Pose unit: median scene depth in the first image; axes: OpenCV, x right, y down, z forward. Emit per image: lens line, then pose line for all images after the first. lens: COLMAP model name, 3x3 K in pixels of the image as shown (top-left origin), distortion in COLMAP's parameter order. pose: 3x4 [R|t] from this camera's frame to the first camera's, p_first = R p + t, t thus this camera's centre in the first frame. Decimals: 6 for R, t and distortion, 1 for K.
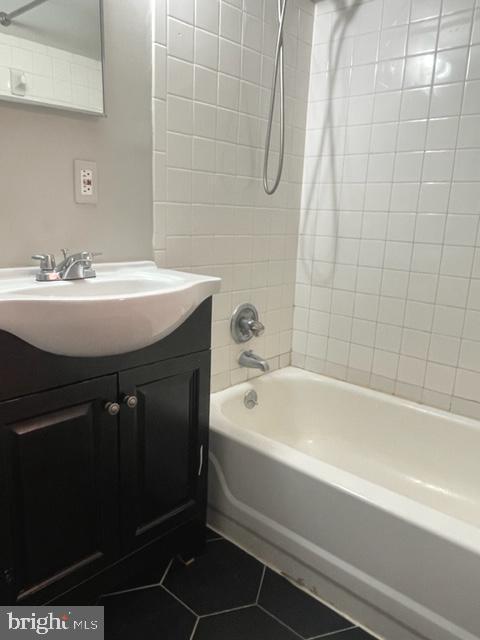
lens RADIAL K [[477.6, 0, 240.0], [0, 477.6, 320.0], [0, 0, 1]] dist [-0.004302, -0.003155]
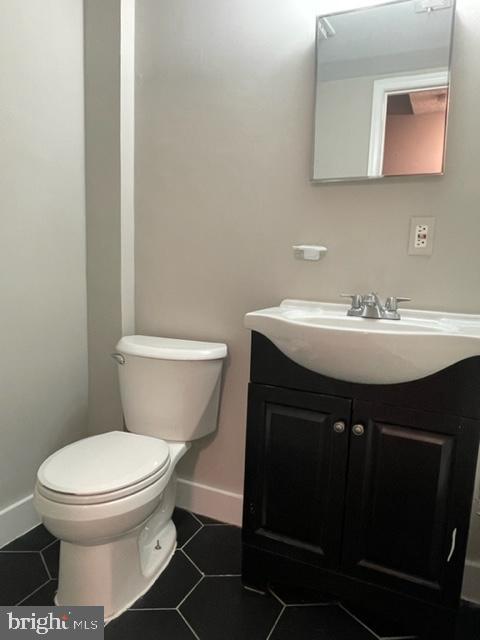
lens RADIAL K [[477.6, 0, 240.0], [0, 477.6, 320.0], [0, 0, 1]] dist [-0.004302, -0.003155]
pose [[0.302187, 0.105654, -0.947376, 0.620472], [-0.231810, 0.972150, 0.034476, -0.042696], [0.924634, 0.209193, 0.318262, 0.307086]]
